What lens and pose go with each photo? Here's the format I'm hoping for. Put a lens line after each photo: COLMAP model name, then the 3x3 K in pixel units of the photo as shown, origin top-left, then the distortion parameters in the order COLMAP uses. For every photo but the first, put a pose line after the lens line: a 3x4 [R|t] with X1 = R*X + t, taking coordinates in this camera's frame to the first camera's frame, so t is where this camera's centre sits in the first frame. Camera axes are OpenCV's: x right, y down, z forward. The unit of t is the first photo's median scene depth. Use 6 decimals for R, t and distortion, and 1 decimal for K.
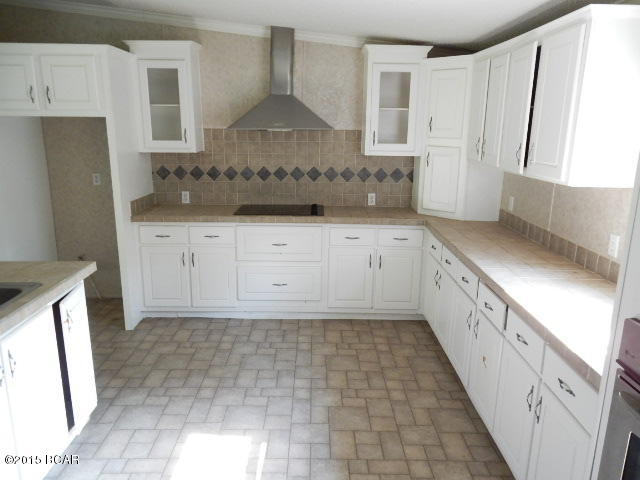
lens RADIAL K [[491.8, 0, 319.6], [0, 491.8, 244.1], [0, 0, 1]] dist [0.027800, 0.008335]
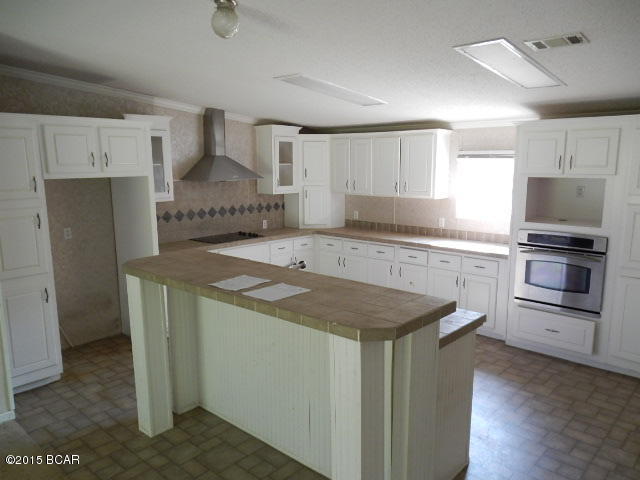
lens RADIAL K [[491.8, 0, 321.9], [0, 491.8, 239.3], [0, 0, 1]] dist [0.027800, 0.008335]
pose [[0.674974, -0.129625, 0.726366, -0.888600], [0.194830, 0.980819, -0.006012, -0.005967], [-0.711654, 0.145576, 0.687282, -0.121103]]
